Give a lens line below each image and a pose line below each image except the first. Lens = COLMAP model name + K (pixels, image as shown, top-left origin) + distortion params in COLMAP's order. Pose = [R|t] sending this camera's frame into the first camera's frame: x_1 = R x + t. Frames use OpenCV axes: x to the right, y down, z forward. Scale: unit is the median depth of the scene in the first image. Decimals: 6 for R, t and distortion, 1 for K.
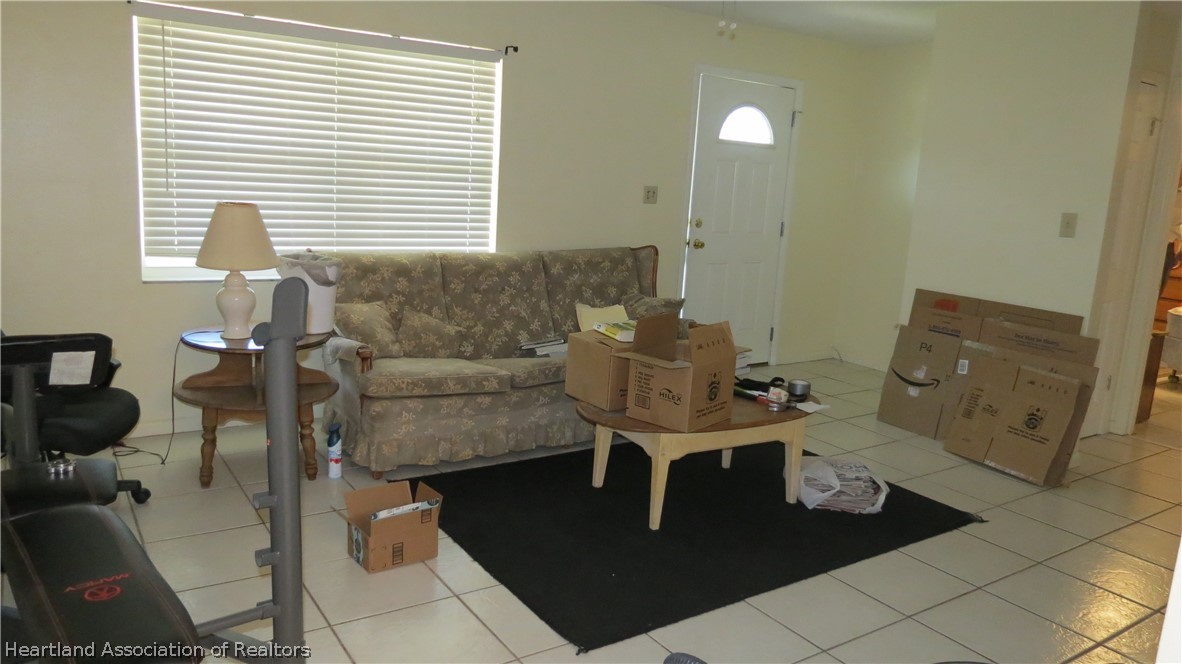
lens RADIAL K [[837.9, 0, 595.3], [0, 837.9, 331.3], [0, 0, 1]] dist [-0.032243, 0.008431]
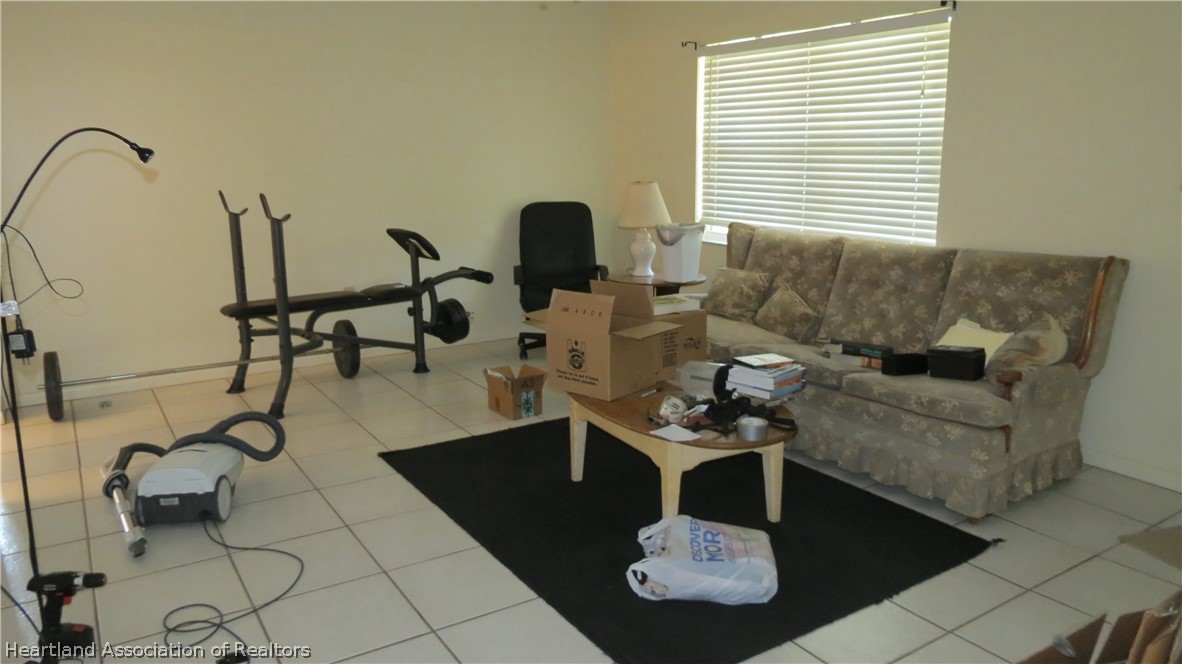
lens RADIAL K [[837.9, 0, 595.3], [0, 837.9, 331.3], [0, 0, 1]] dist [-0.032243, 0.008431]
pose [[-0.013311, 0.152093, -0.988277, 0.808578], [-0.183388, 0.971228, 0.151939, -0.083196], [0.982950, 0.183261, 0.014964, 0.729205]]
